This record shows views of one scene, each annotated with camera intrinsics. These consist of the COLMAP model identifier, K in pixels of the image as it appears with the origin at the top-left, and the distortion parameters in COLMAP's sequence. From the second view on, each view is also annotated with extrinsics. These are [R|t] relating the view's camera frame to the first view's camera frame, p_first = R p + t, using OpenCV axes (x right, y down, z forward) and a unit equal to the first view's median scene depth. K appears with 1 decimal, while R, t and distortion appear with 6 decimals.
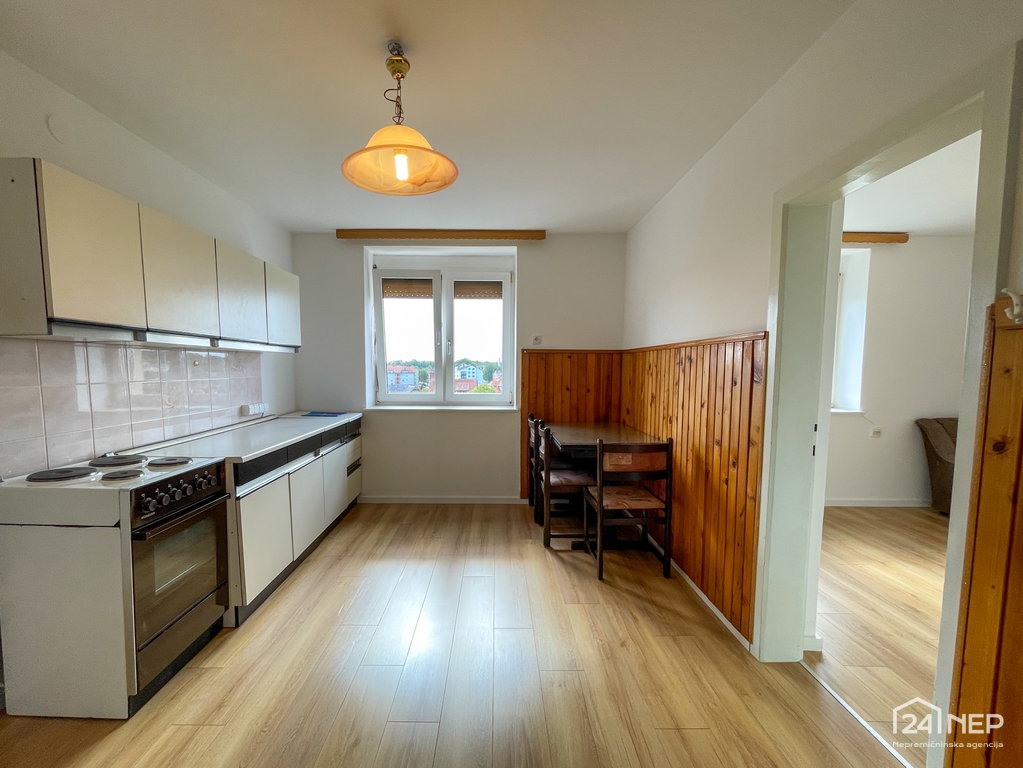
lens RADIAL K [[455.6, 0, 496.0], [0, 455.6, 408.3], [0, 0, 1]] dist [-0.000215, 0.000119]
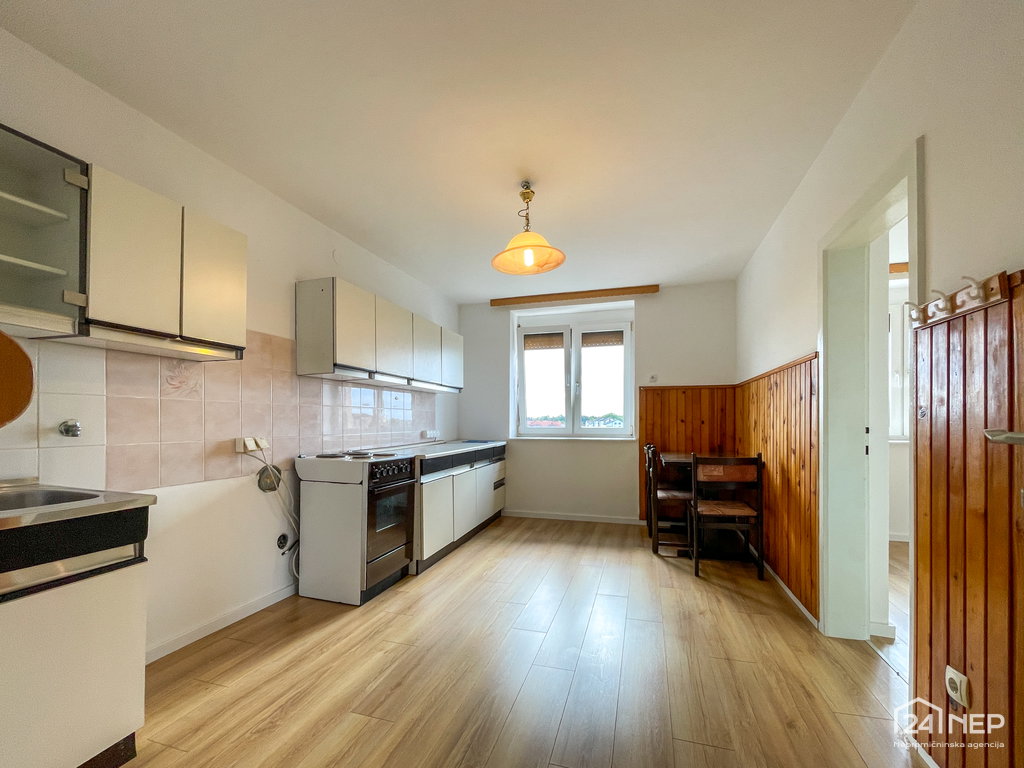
lens RADIAL K [[451.3, 0, 502.0], [0, 451.3, 436.5], [0, 0, 1]] dist [-0.001348, -0.000256]
pose [[0.952184, 0.005167, -0.305481, 0.106836], [-0.024000, 0.998032, -0.057929, 0.100307], [0.304581, 0.062491, 0.950434, -0.266195]]
